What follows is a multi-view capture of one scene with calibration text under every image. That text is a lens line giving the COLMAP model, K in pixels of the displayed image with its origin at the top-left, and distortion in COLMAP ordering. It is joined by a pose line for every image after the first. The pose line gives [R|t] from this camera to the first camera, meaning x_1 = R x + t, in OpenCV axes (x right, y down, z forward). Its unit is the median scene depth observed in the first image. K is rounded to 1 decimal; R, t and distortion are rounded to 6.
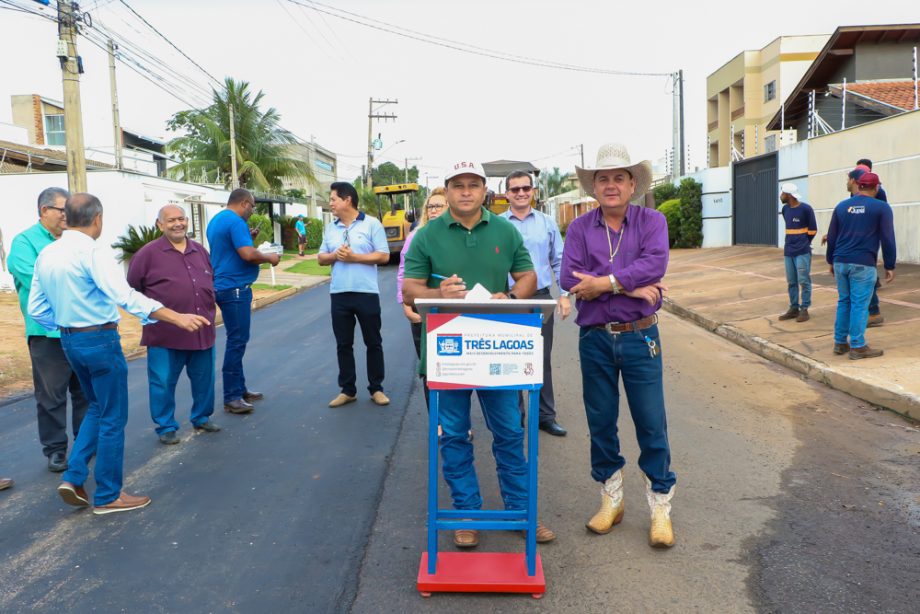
lens RADIAL K [[803.1, 0, 460.0], [0, 803.1, 307.9], [0, 0, 1]] dist [-0.006432, 0.004723]
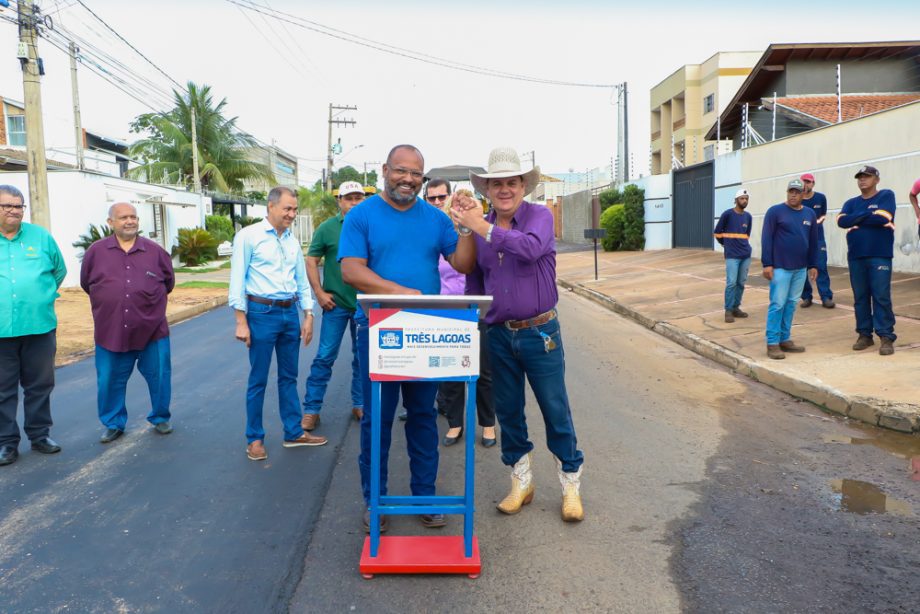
lens RADIAL K [[769.7, 0, 455.8], [0, 769.7, 308.9], [0, 0, 1]] dist [-0.004573, 0.000745]
pose [[0.998740, 0.003087, 0.050080, 0.008355], [-0.003207, 0.999992, 0.002321, 0.001714], [-0.050072, -0.002478, 0.998743, -0.004283]]
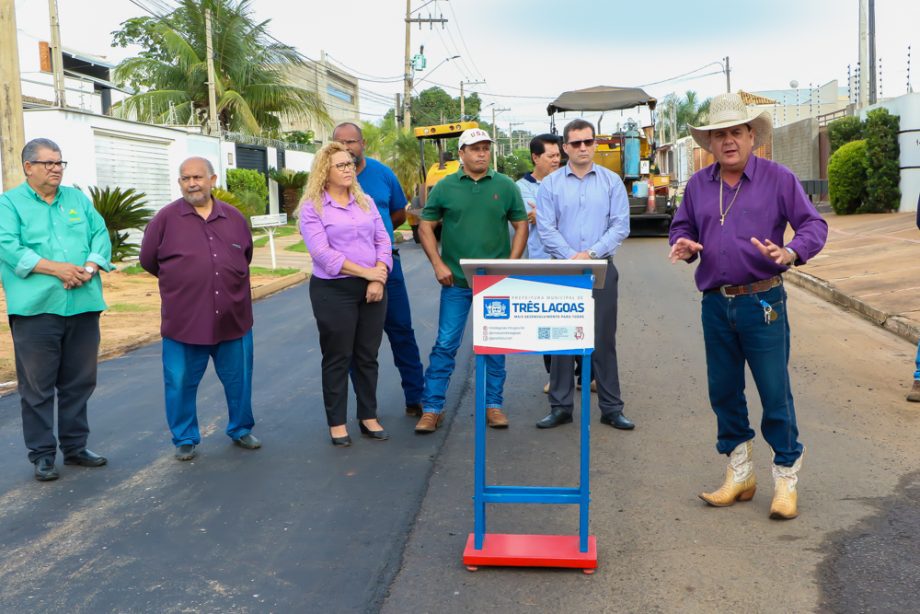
lens RADIAL K [[1231.1, 0, 456.7], [0, 1231.1, 320.3], [0, 0, 1]] dist [0.032747, -0.027344]
pose [[0.997450, -0.000026, -0.071367, 0.017478], [0.000666, 0.999960, 0.008941, 0.018654], [0.071364, -0.008966, 0.997410, -0.184215]]
